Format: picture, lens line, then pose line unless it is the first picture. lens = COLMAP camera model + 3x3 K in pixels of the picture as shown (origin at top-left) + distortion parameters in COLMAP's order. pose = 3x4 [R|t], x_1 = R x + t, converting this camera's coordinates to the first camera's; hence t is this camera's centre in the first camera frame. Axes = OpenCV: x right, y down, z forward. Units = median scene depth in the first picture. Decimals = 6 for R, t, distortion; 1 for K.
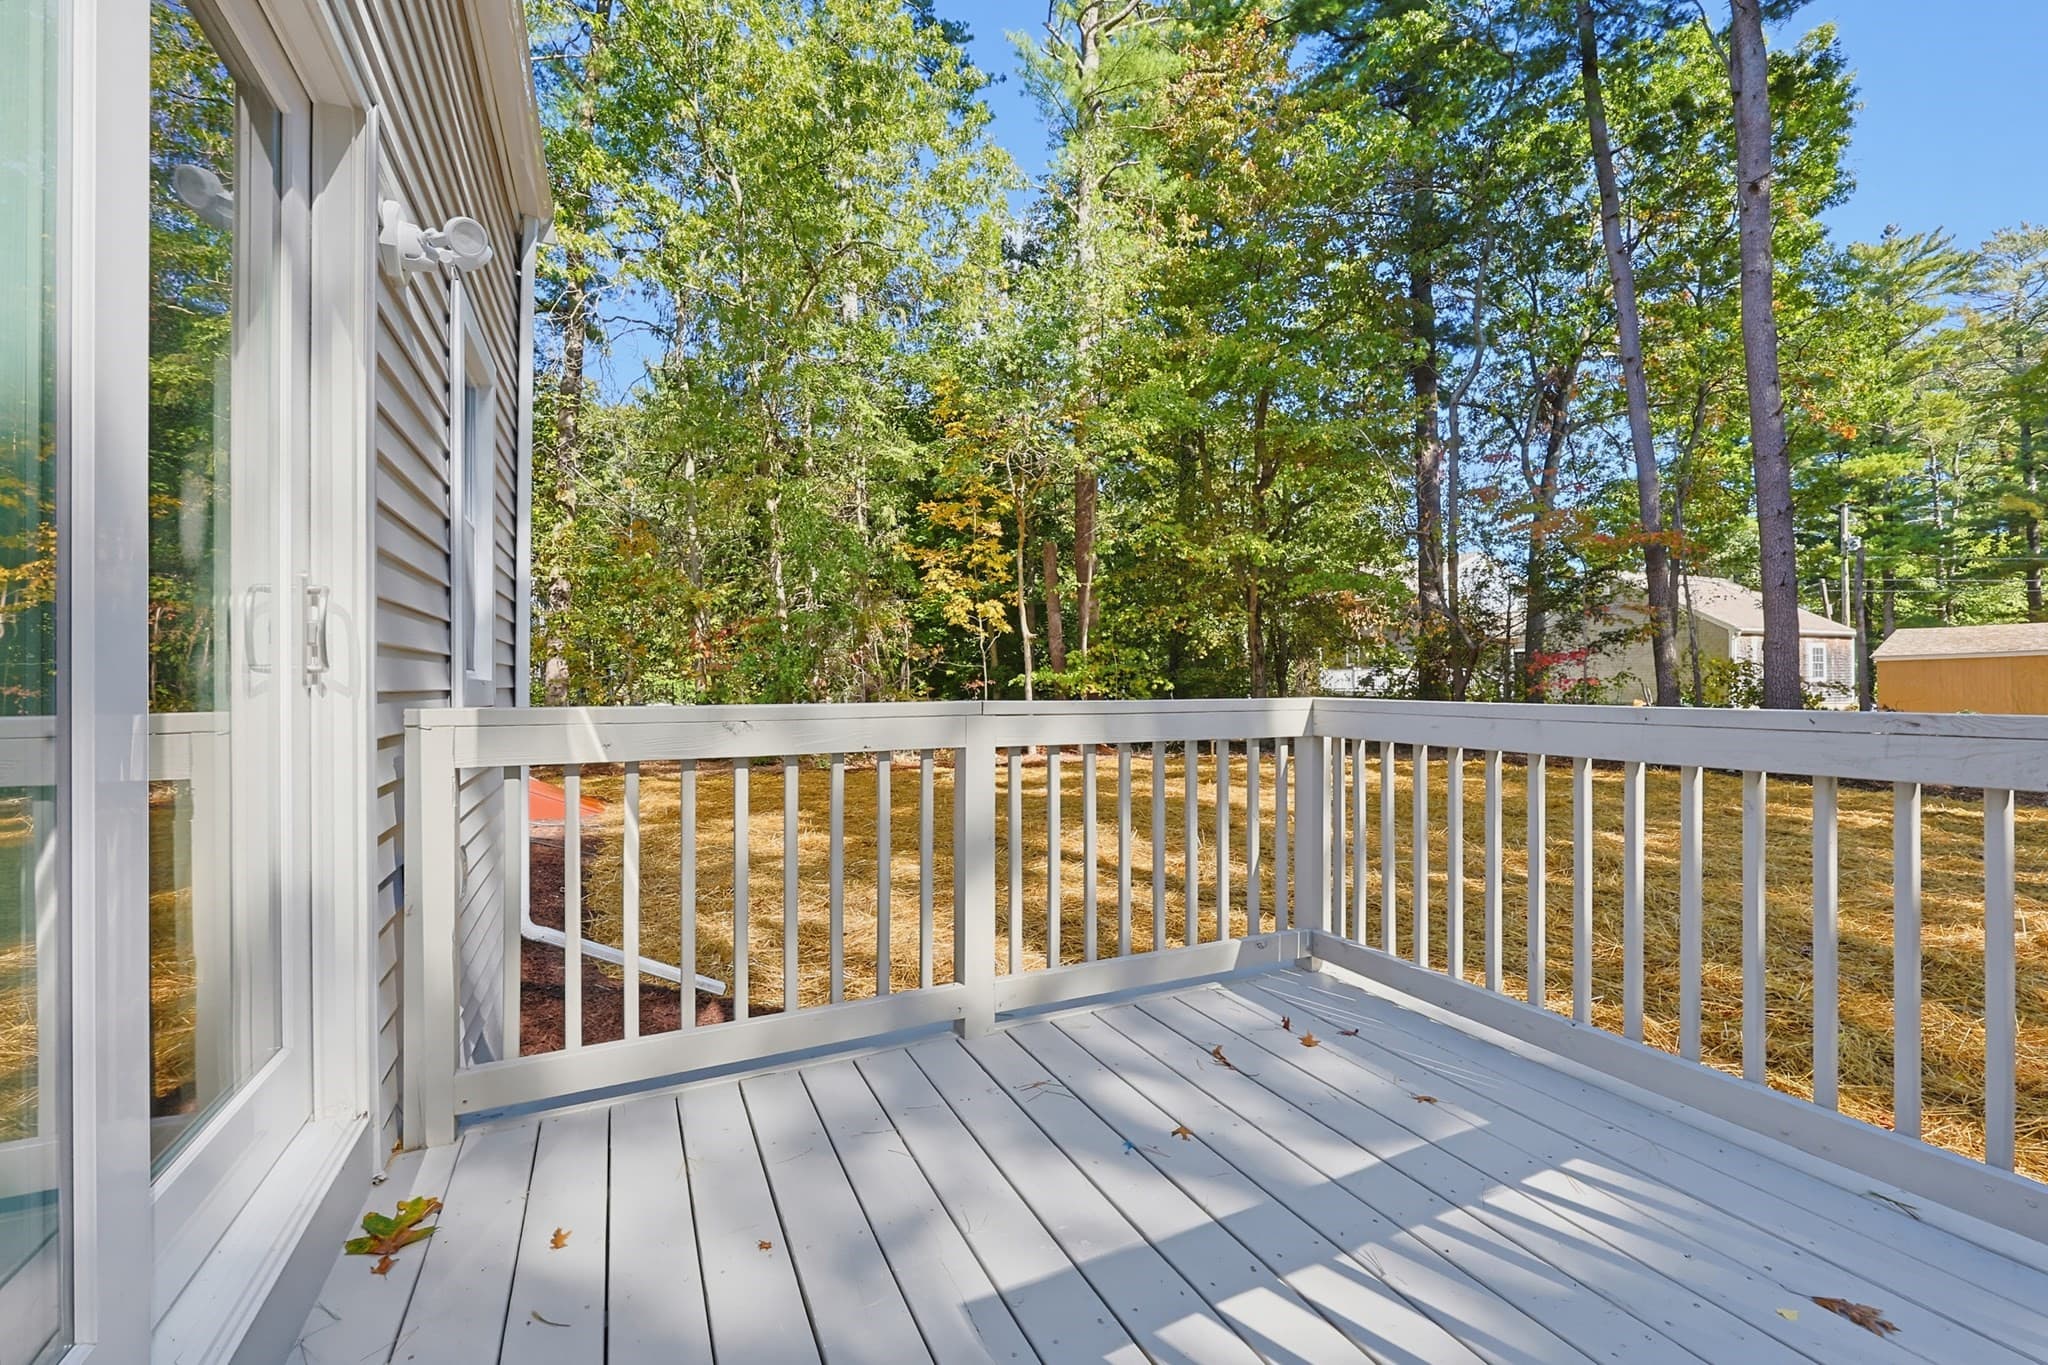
lens RADIAL K [[876.6, 0, 1024.0], [0, 876.6, 682.5], [0, 0, 1]] dist [0.012327, 0.000174]
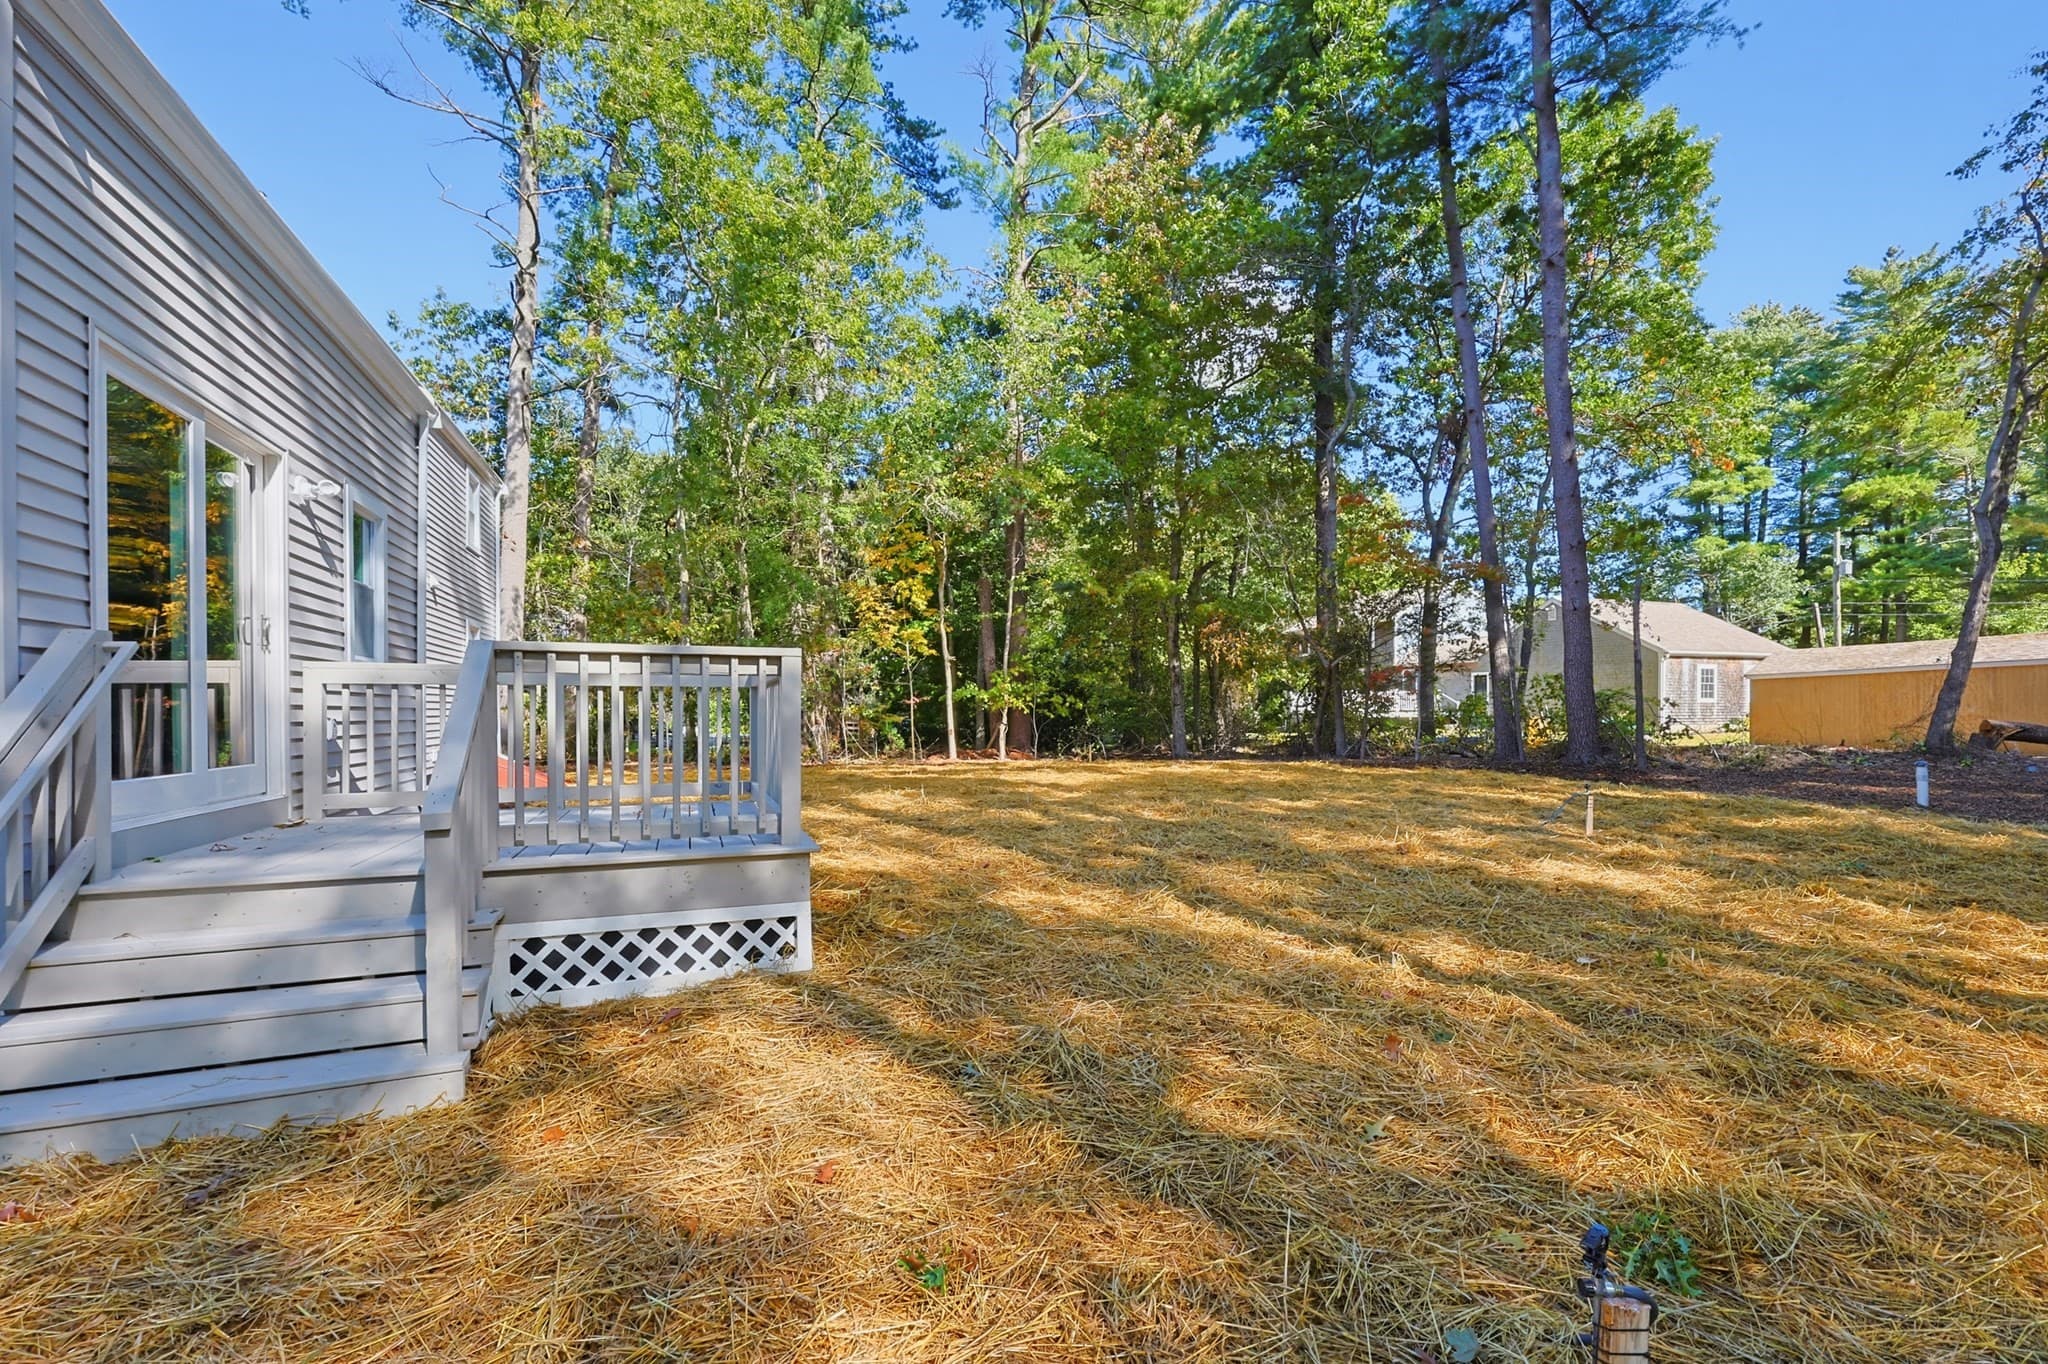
lens RADIAL K [[891.7, 0, 1025.7], [0, 891.7, 709.2], [0, 0, 1]] dist [-0.000406, 0.000165]
pose [[0.996843, -0.001142, -0.079384, 0.177921], [0.000567, 0.999973, -0.007267, 0.020924], [0.079391, 0.007199, 0.996818, -0.159415]]
